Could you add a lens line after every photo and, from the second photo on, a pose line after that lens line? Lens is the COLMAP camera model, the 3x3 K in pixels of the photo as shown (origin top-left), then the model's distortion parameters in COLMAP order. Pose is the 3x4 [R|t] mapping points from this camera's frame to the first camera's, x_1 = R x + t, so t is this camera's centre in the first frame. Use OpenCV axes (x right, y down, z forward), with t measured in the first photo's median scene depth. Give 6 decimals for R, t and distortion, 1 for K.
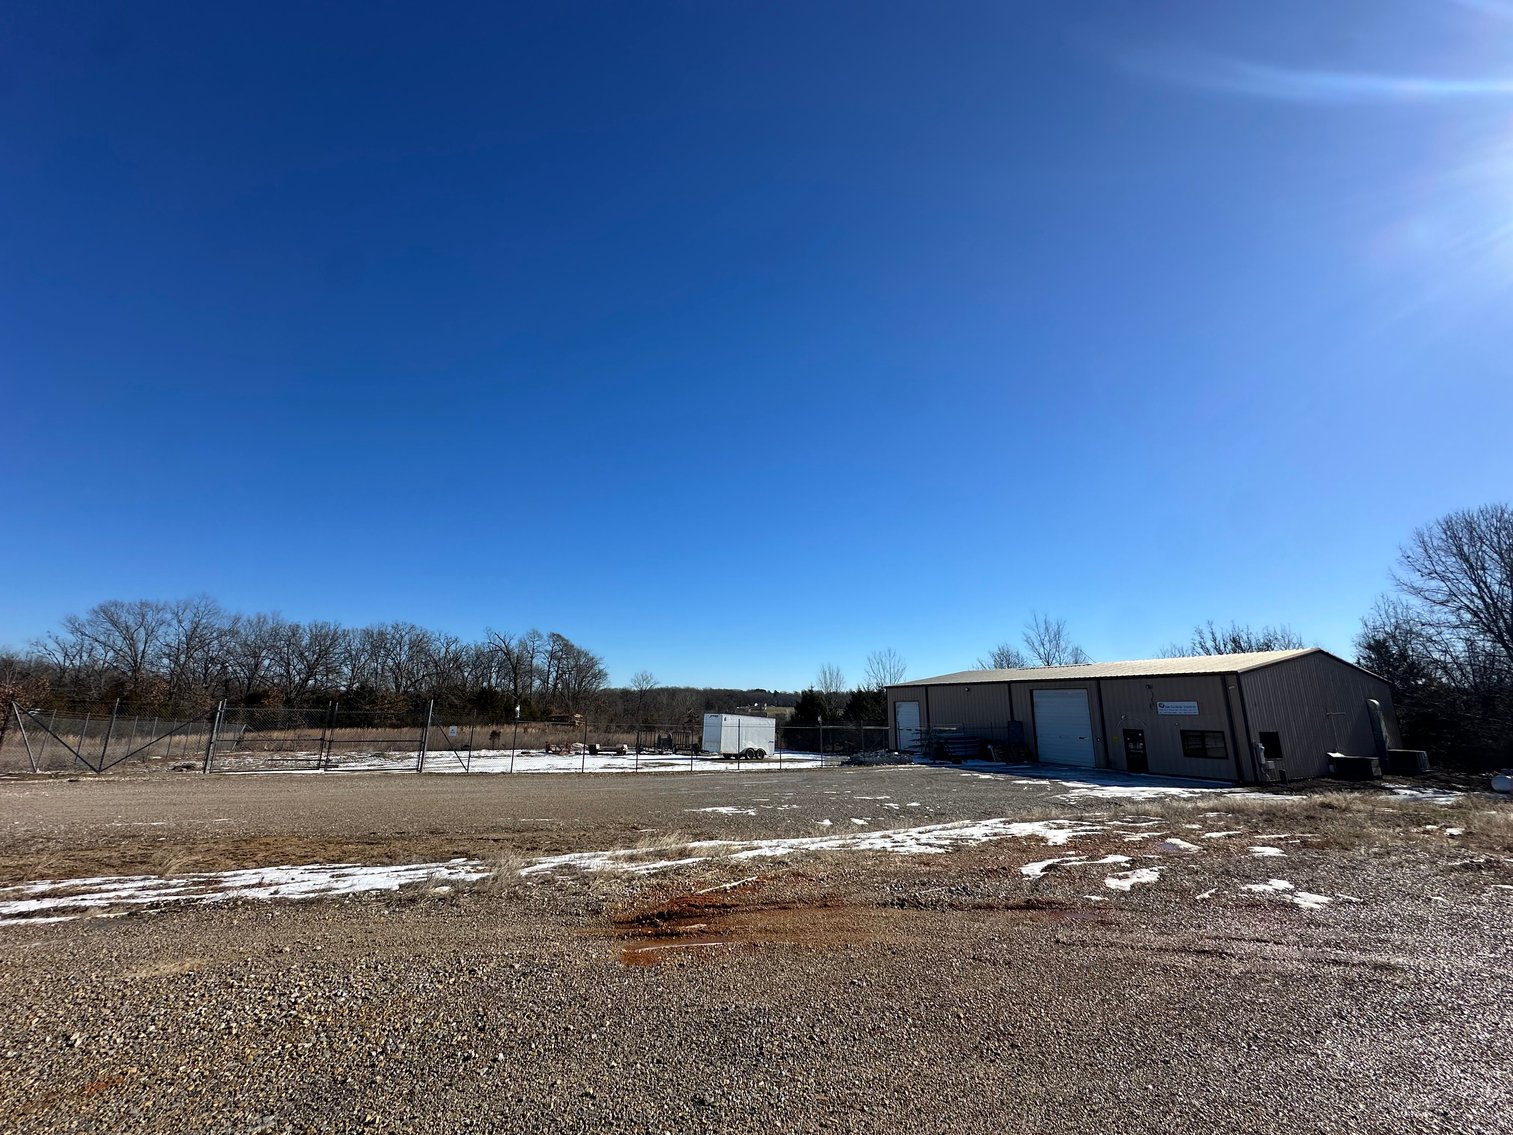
lens RADIAL K [[602.4, 0, 754.8], [0, 602.4, 567.9], [0, 0, 1]] dist [-0.003767, 0.000842]
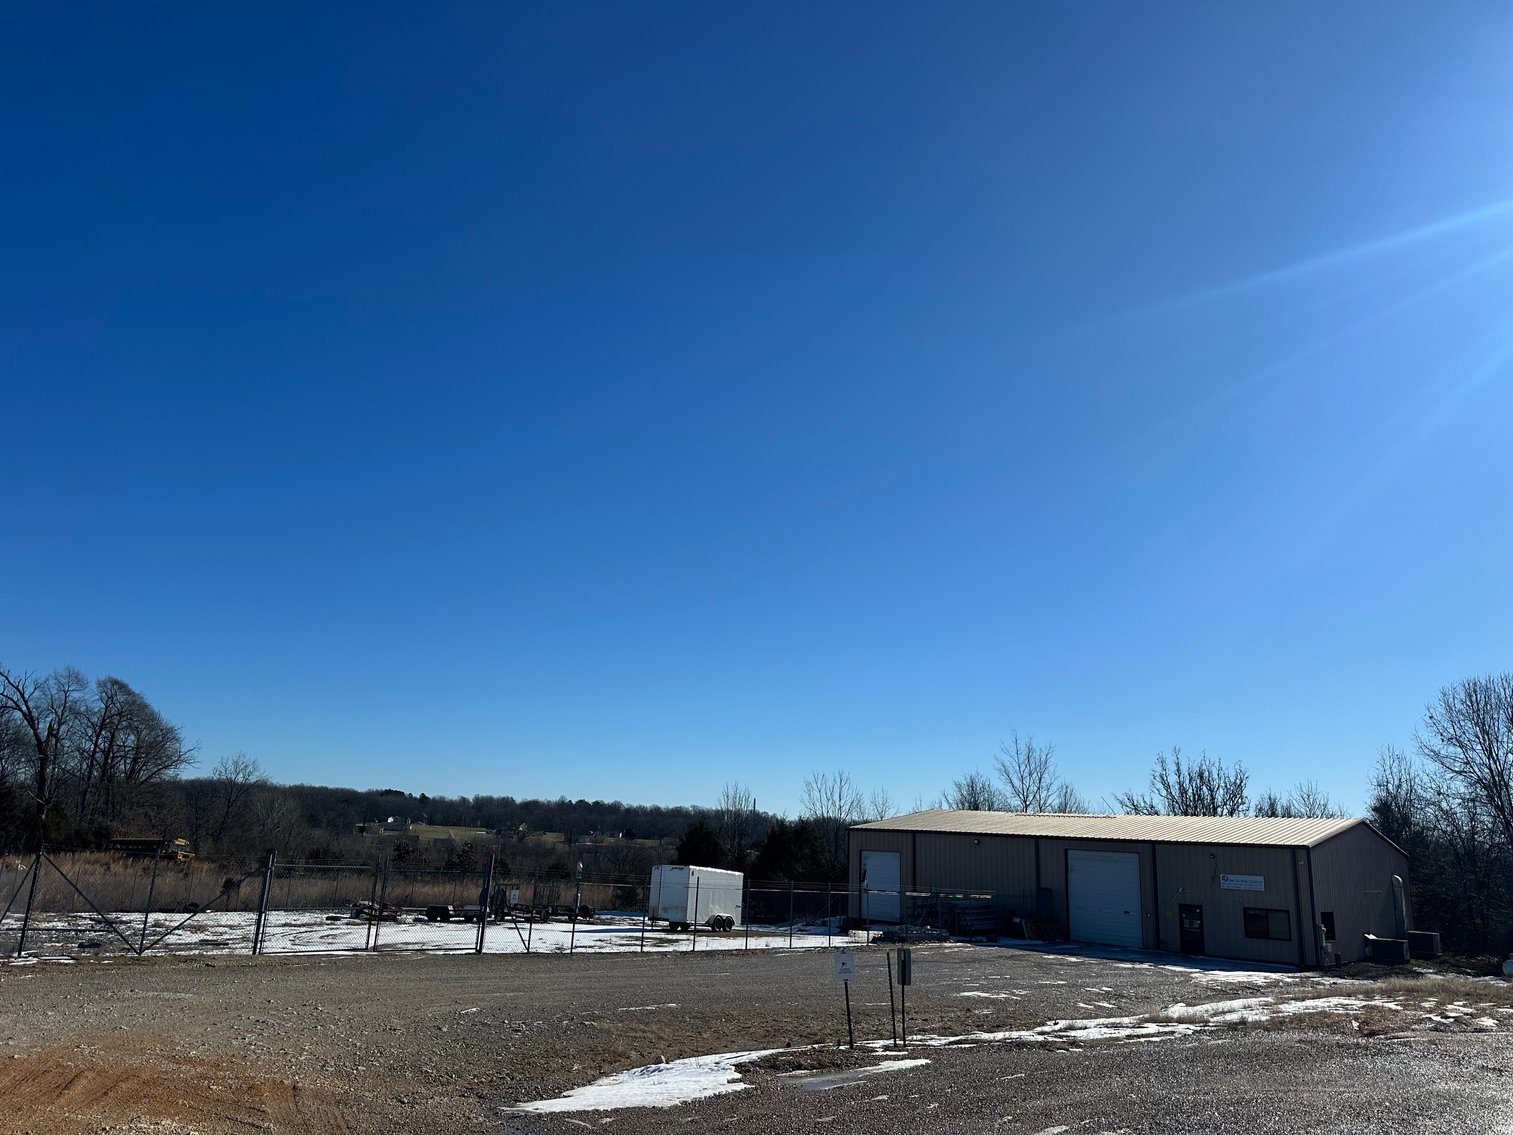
lens RADIAL K [[1076.2, 0, 750.4], [0, 1076.2, 568.9], [0, 0, 1]] dist [0.028262, -0.030382]
pose [[0.941089, 0.115925, 0.317667, -0.510193], [-0.113289, 0.993200, -0.026826, -0.095881], [-0.318617, -0.010743, 0.947823, -0.263870]]
